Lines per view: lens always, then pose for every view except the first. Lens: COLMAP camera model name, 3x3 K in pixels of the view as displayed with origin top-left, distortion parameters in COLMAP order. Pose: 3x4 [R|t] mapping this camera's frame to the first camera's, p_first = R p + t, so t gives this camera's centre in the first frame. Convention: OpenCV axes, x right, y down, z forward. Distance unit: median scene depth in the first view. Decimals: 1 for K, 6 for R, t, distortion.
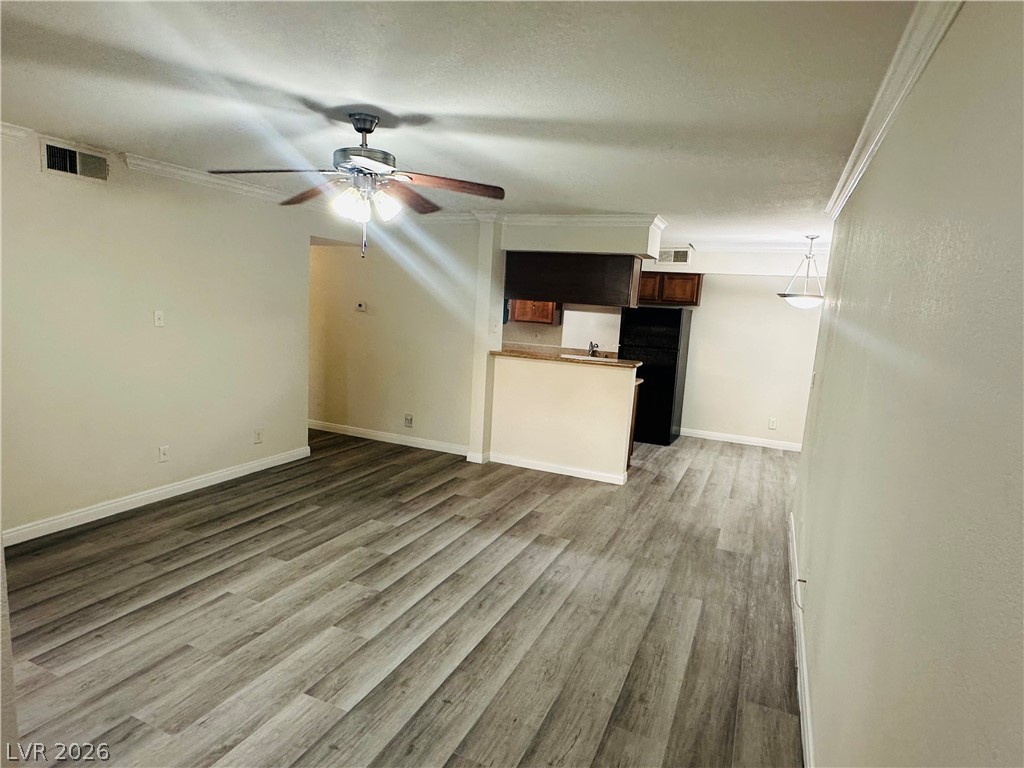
lens RADIAL K [[580.9, 0, 513.7], [0, 580.9, 387.3], [0, 0, 1]] dist [-0.000277, 0.001086]
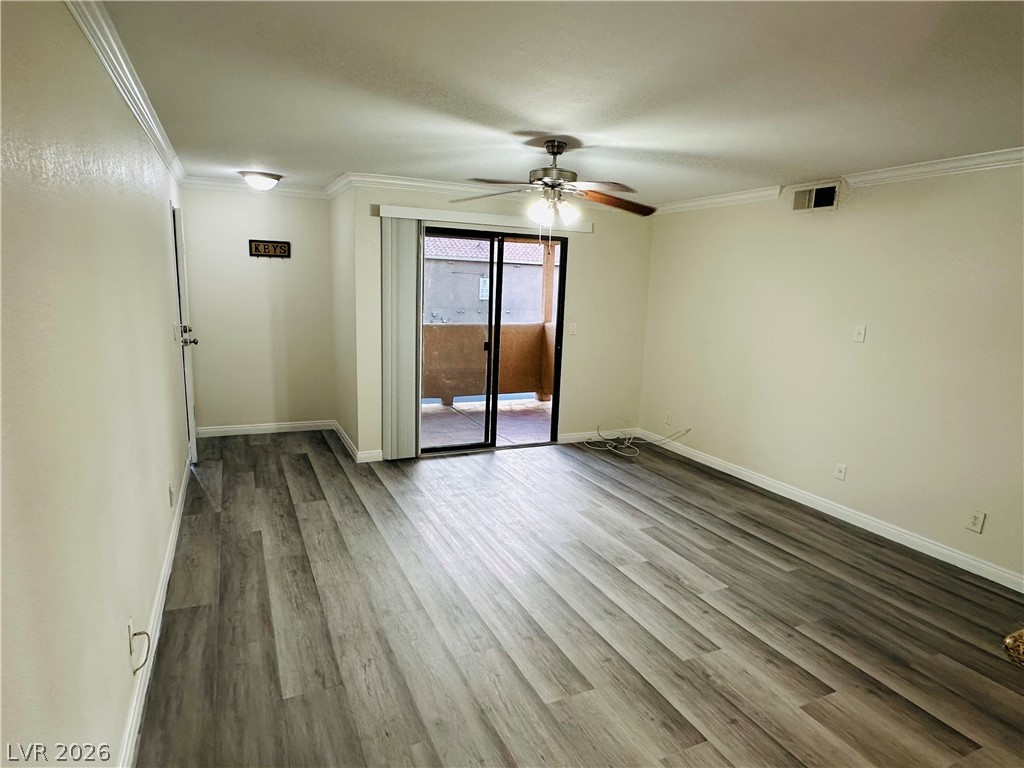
lens RADIAL K [[580.9, 0, 513.7], [0, 580.9, 387.3], [0, 0, 1]] dist [-0.000277, 0.001086]
pose [[-0.640448, 0.057134, -0.765873, 0.567370], [-0.186068, 0.955976, 0.226913, -0.161764], [0.745120, 0.287831, -0.601622, 1.308157]]
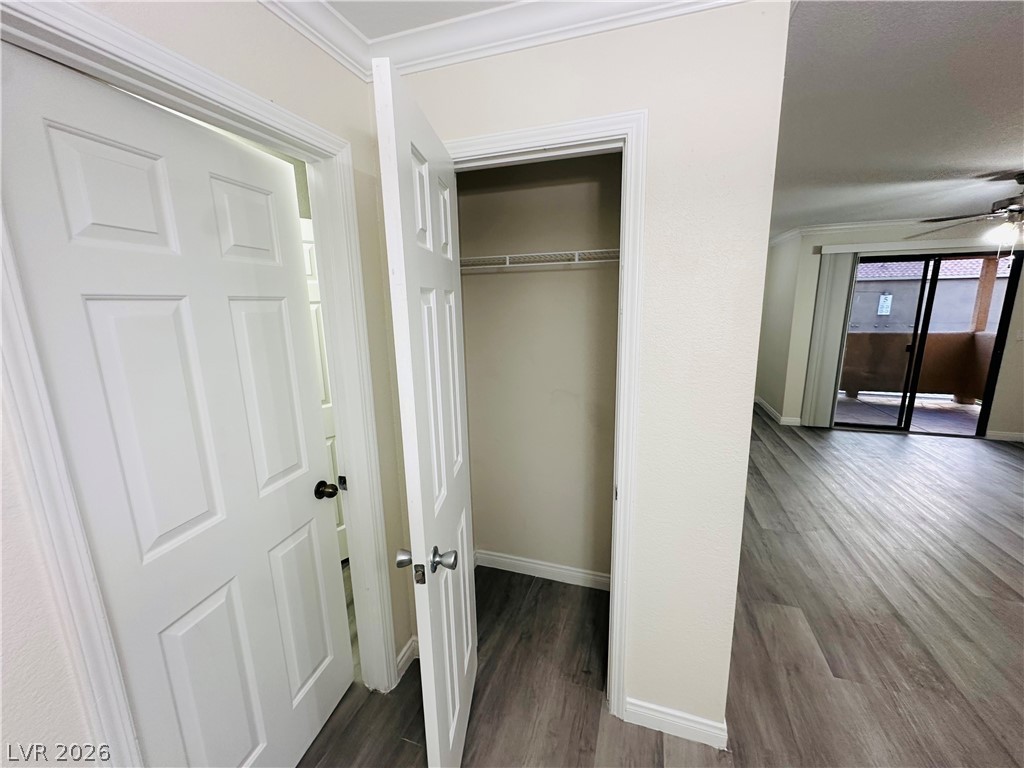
lens RADIAL K [[407.7, 0, 512.1], [0, 407.7, 381.6], [0, 0, 1]] dist [-0.003554, 0.000007]
pose [[-0.994399, -0.022744, -0.103214, 0.831338], [-0.055349, 0.944014, 0.325228, -0.159720], [0.090039, 0.329119, -0.939986, 1.451071]]
